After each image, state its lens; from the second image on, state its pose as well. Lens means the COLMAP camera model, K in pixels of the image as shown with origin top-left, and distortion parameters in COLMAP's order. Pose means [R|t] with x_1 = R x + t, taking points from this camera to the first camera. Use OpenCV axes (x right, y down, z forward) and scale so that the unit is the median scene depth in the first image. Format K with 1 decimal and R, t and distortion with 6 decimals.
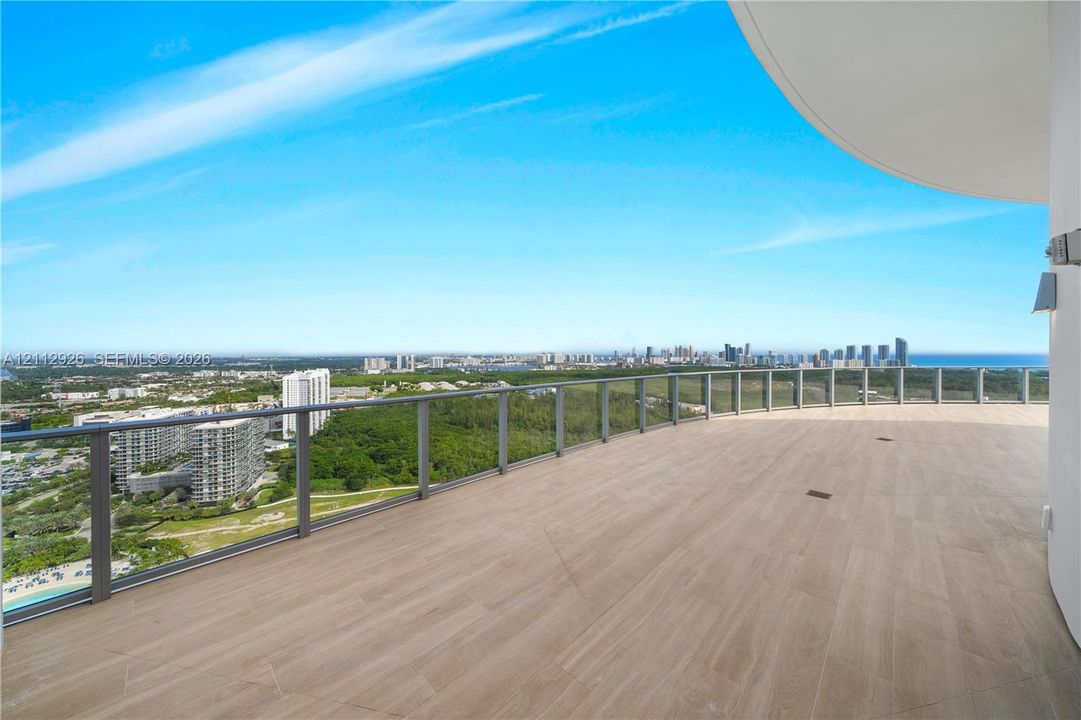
lens RADIAL K [[371.8, 0, 538.3], [0, 371.8, 362.4], [0, 0, 1]] dist [-0.002214, -0.000135]
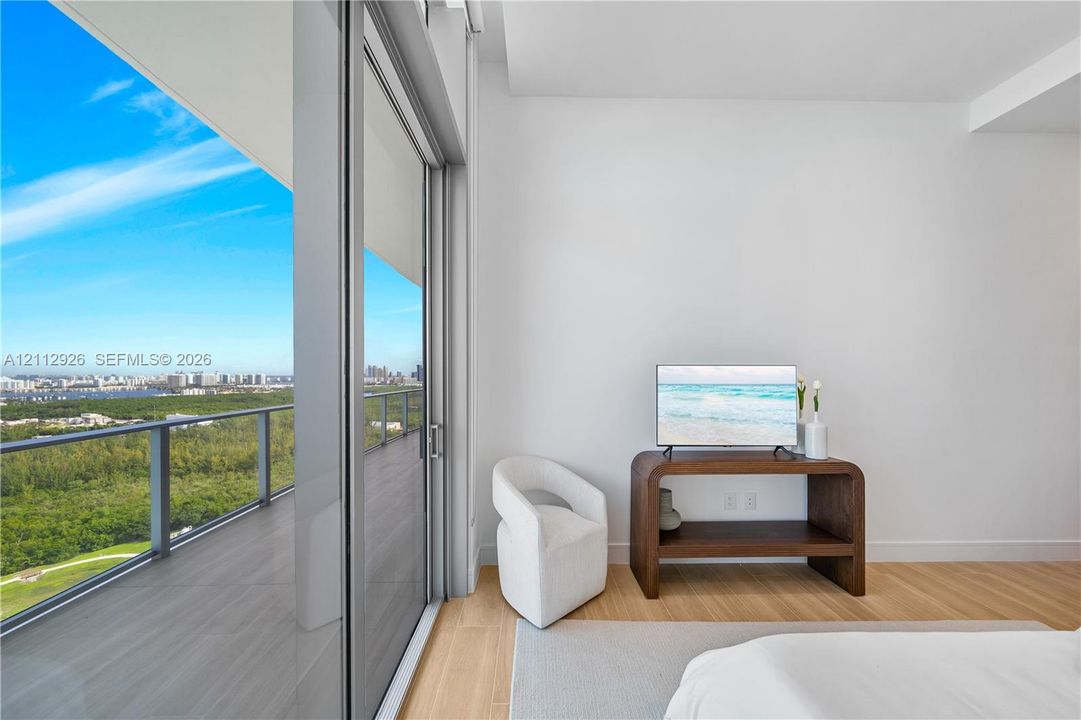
lens RADIAL K [[362.3, 0, 544.0], [0, 362.3, 360.3], [0, 0, 1]] dist [-0.000024, -0.000004]
pose [[0.694691, 0.032202, 0.718587, -0.036019], [0.012017, 0.998338, -0.056357, 0.003540], [-0.719207, 0.047786, 0.693150, -0.124159]]
